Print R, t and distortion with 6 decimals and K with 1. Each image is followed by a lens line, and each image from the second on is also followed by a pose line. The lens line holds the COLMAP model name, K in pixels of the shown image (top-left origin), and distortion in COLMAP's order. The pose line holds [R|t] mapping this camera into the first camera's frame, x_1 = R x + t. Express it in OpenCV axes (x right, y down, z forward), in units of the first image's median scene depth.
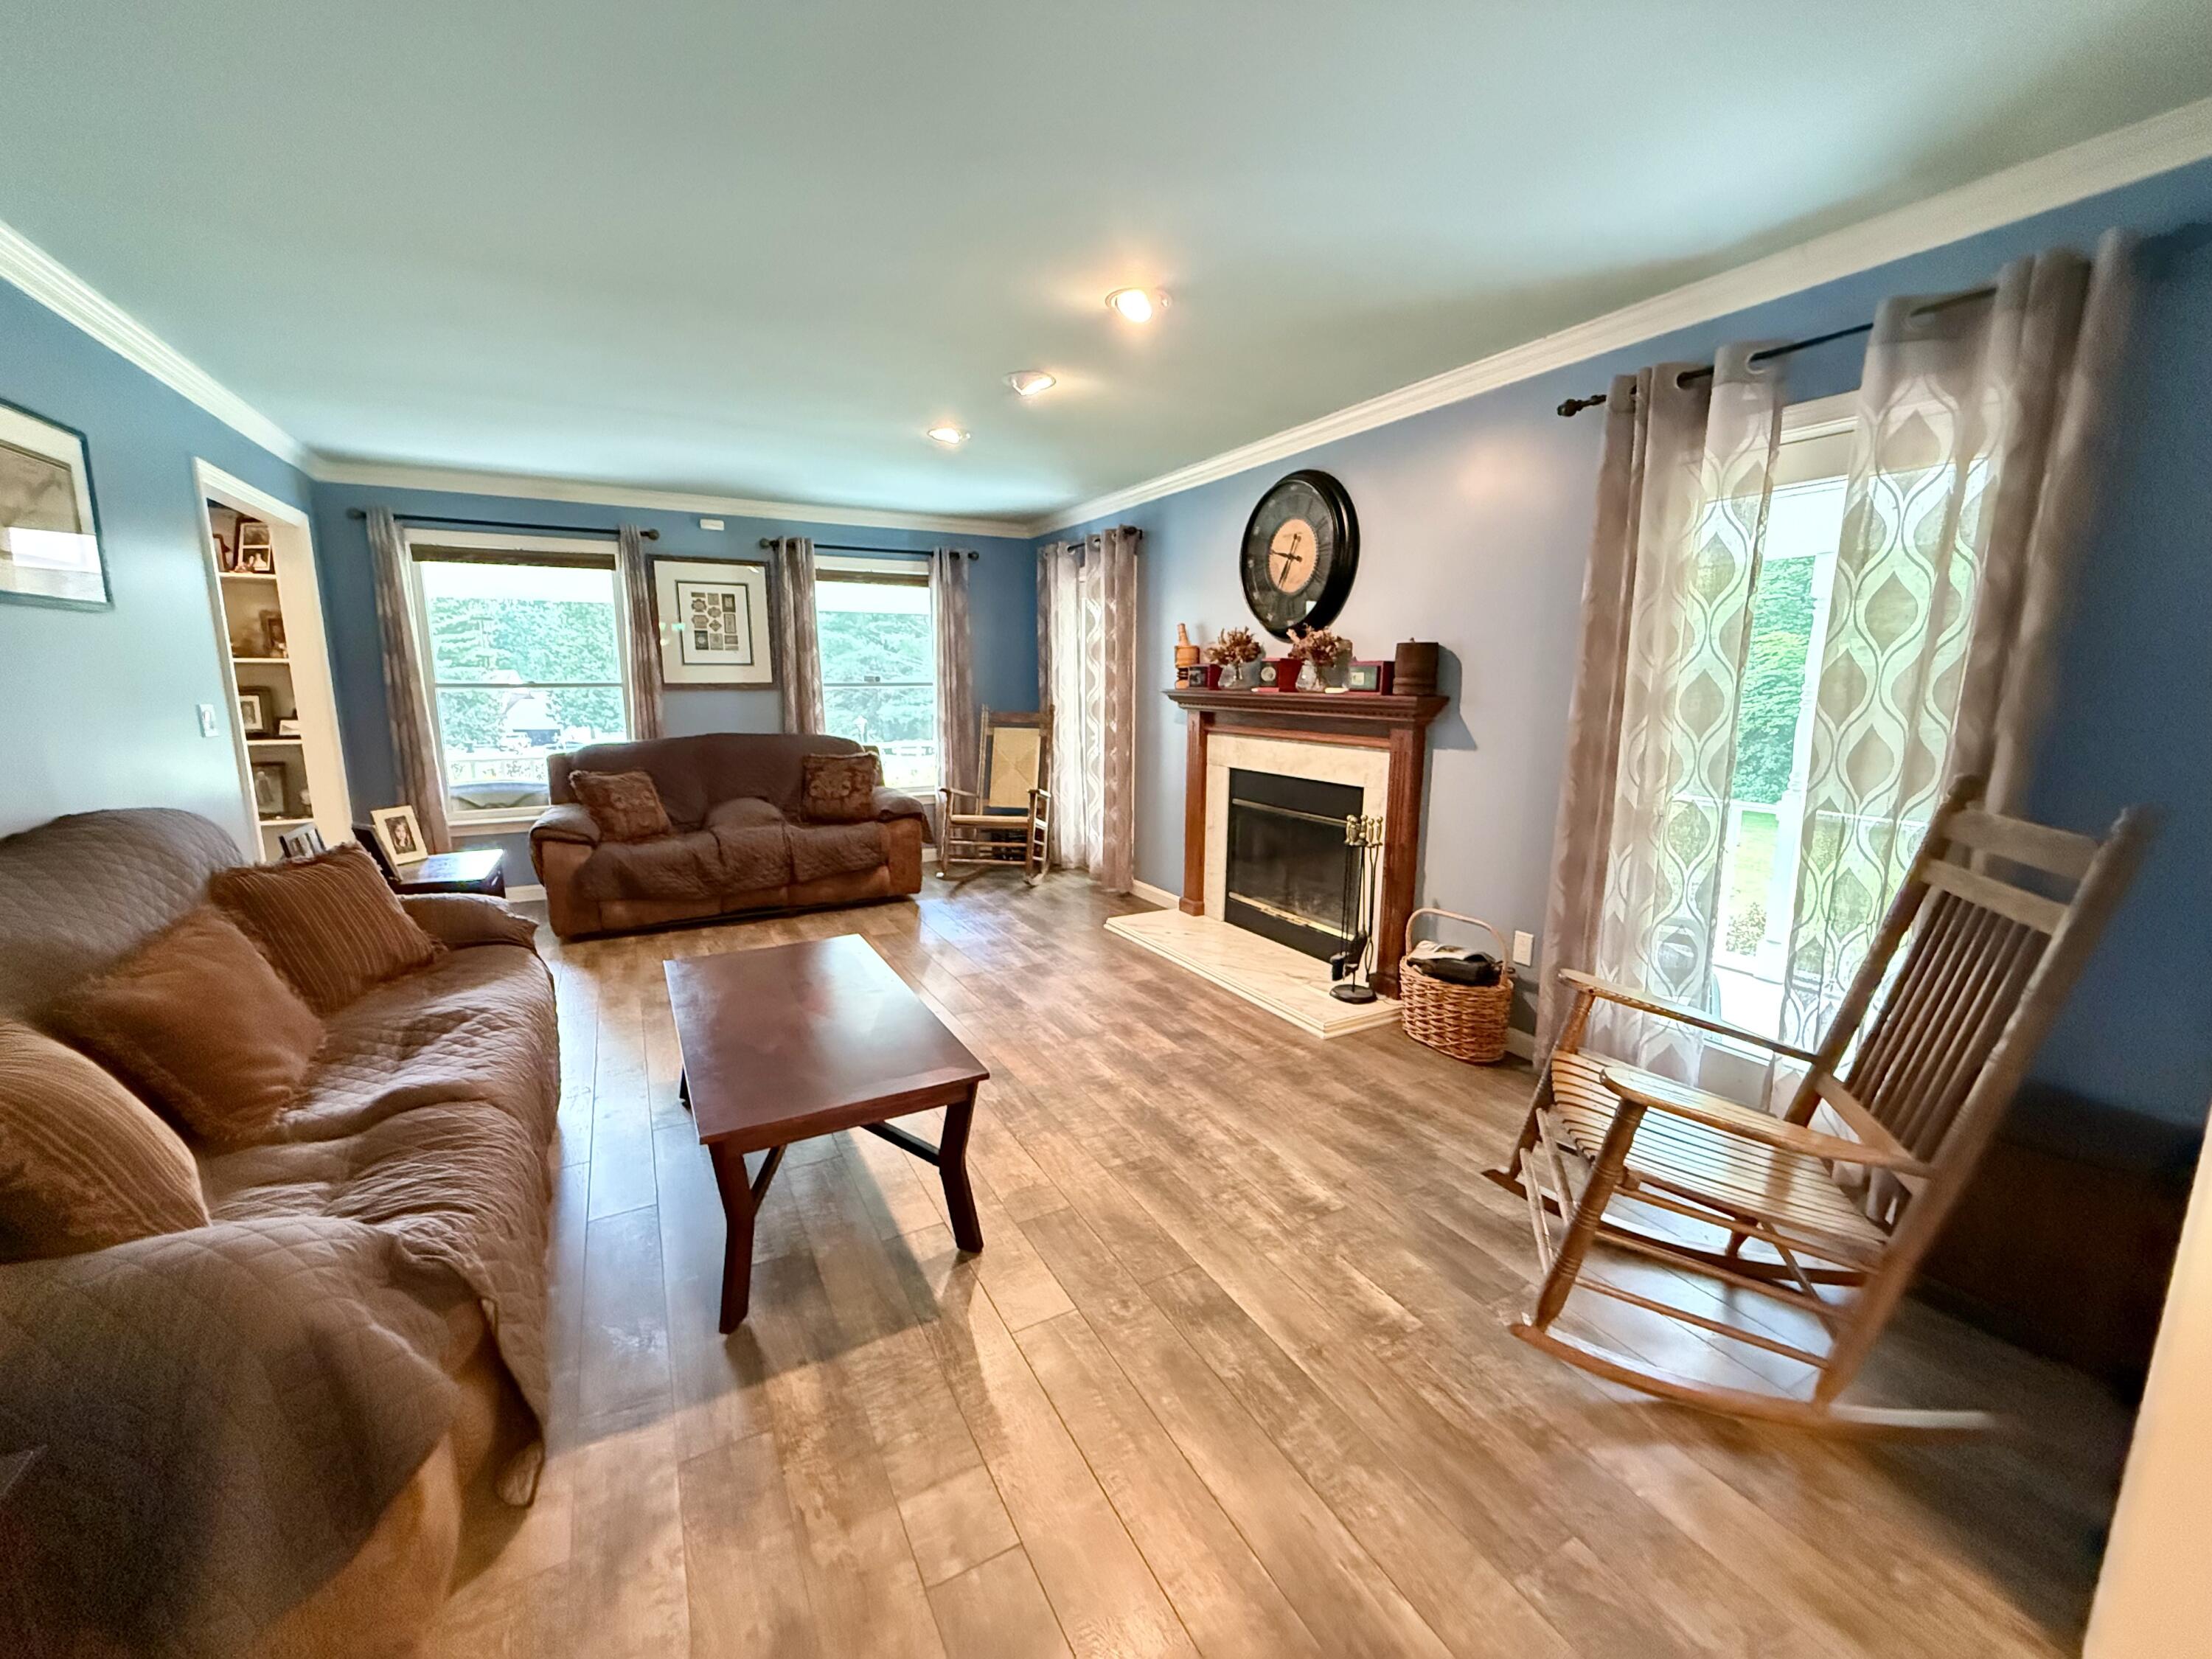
lens RADIAL K [[880.5, 0, 1100.9], [0, 880.5, 830.7], [0, 0, 1]] dist [0.002984, -0.000969]
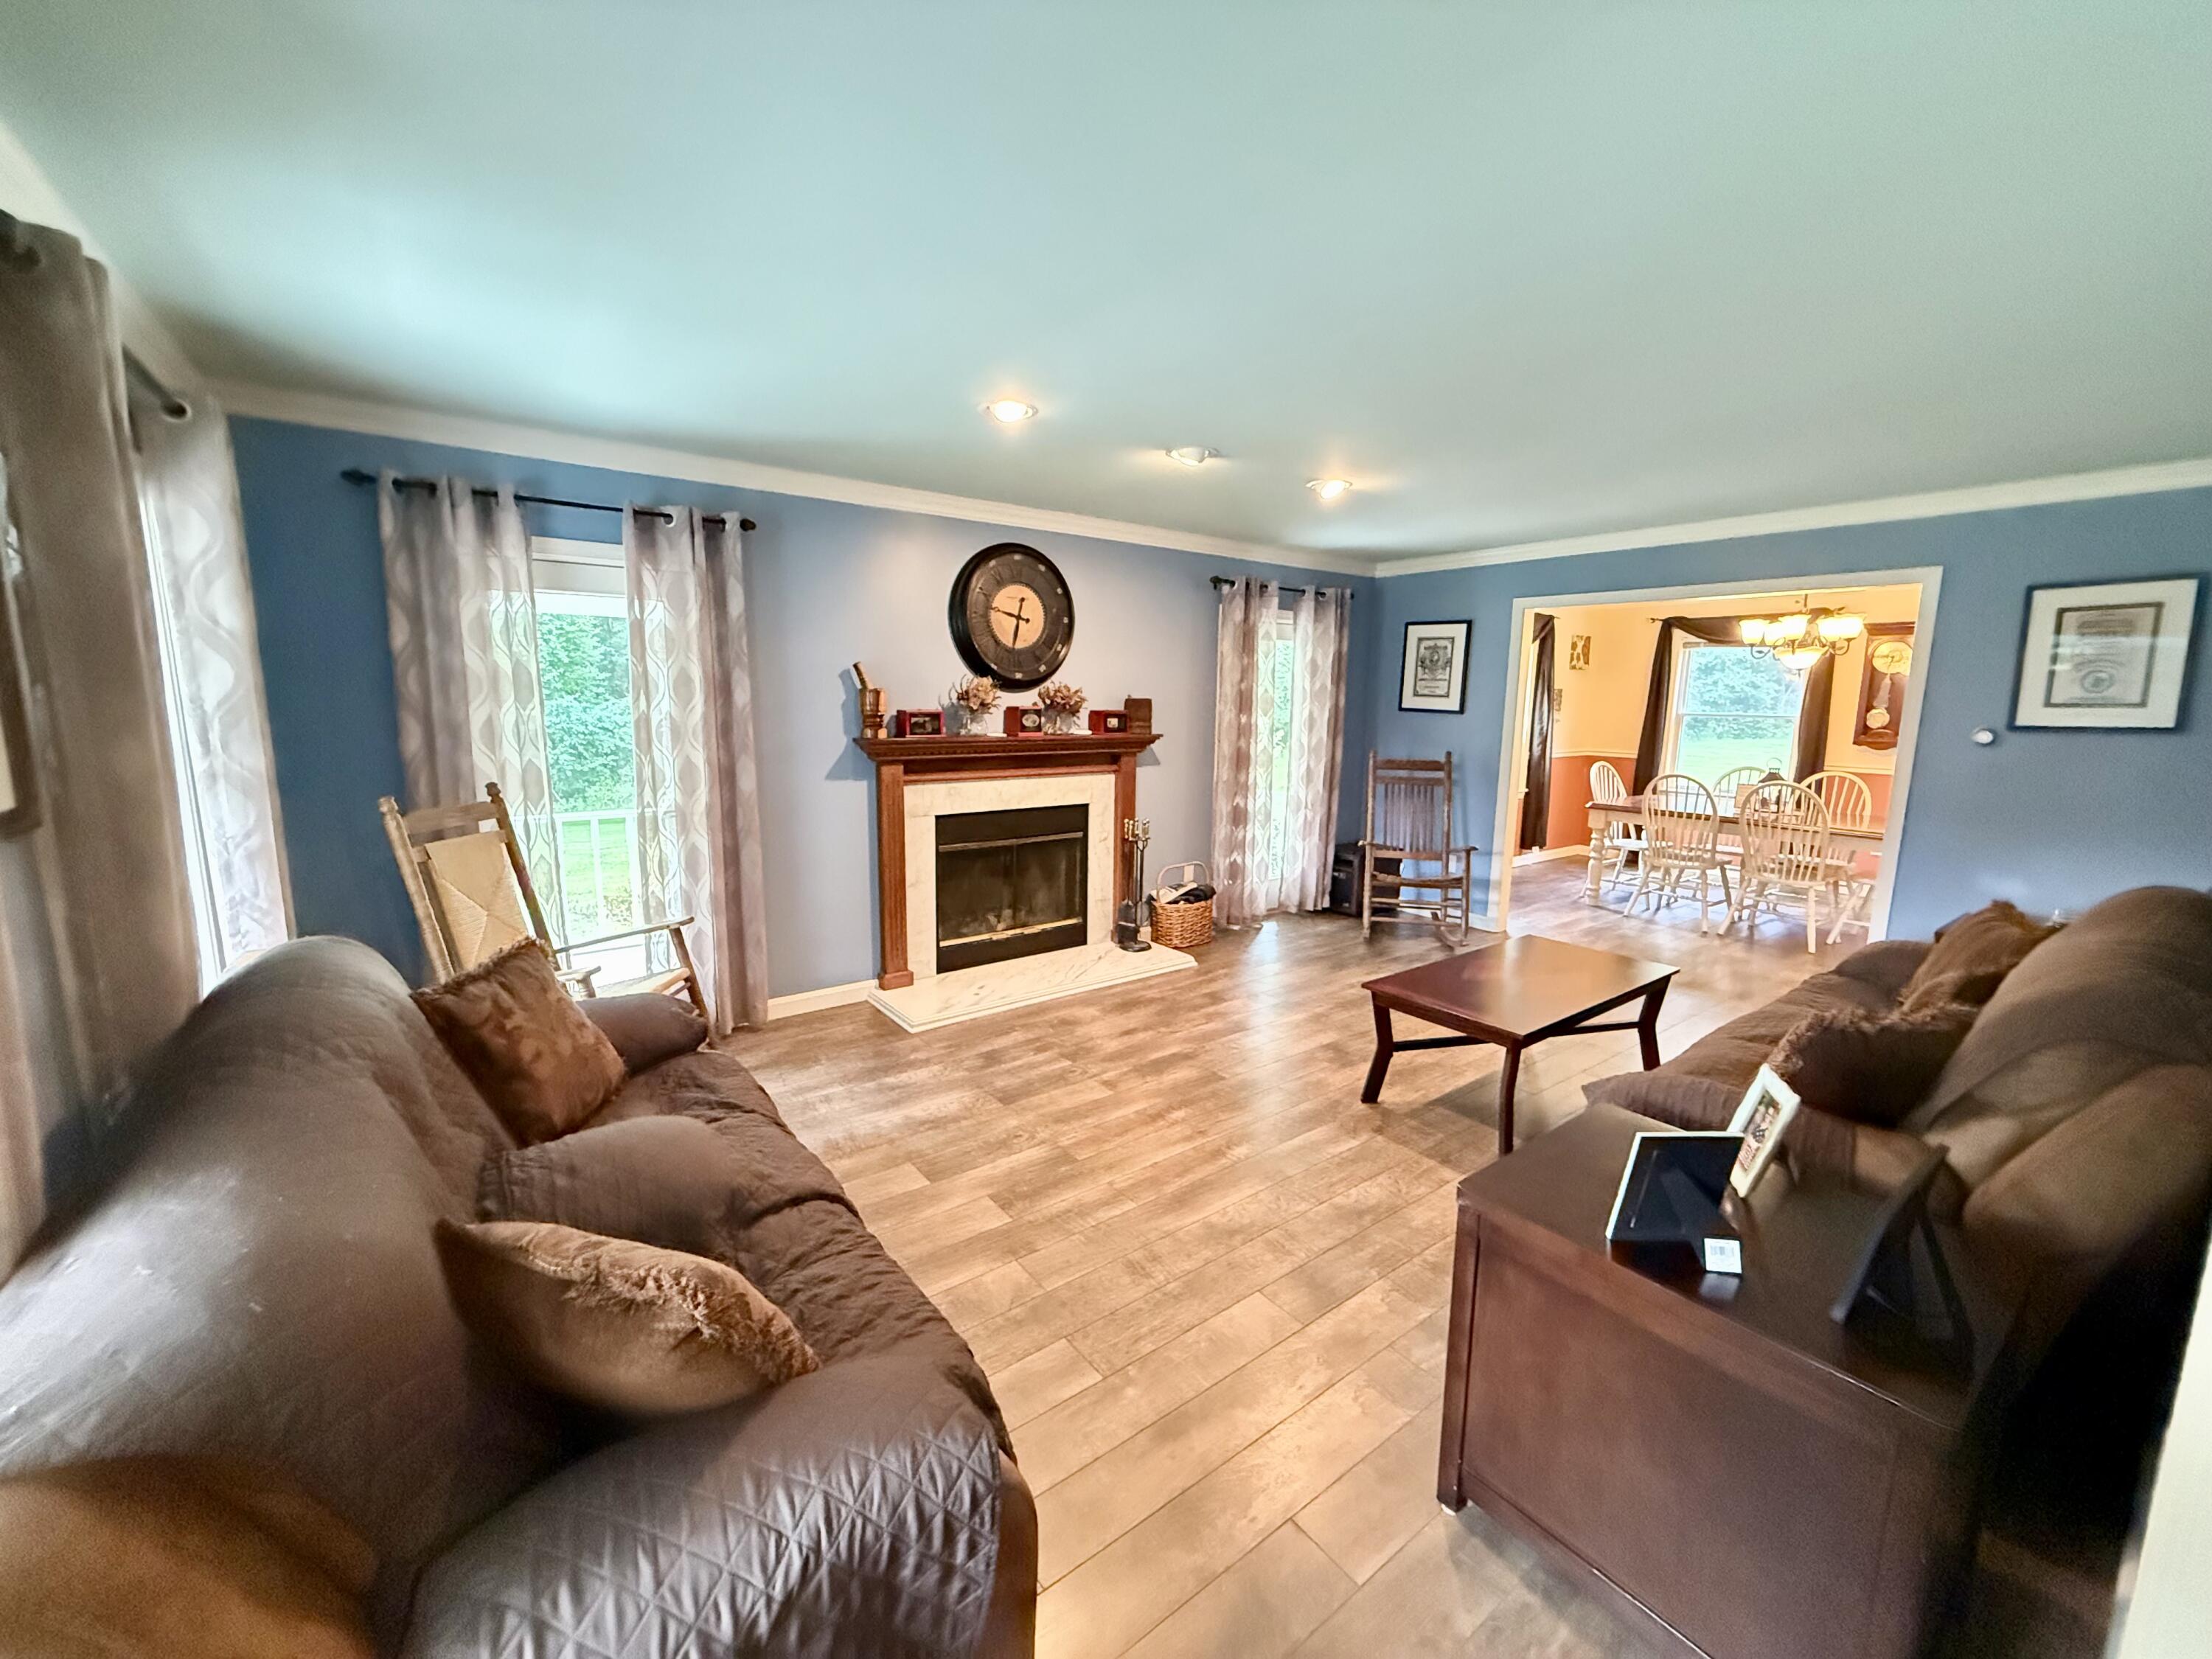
lens RADIAL K [[880.5, 0, 1103.2], [0, 880.5, 826.7], [0, 0, 1]] dist [0.002984, -0.000969]
pose [[-0.153689, -0.148954, 0.976828, -0.938111], [0.155722, 0.972568, 0.172805, -0.224501], [-0.975772, 0.178672, -0.126278, 1.068921]]
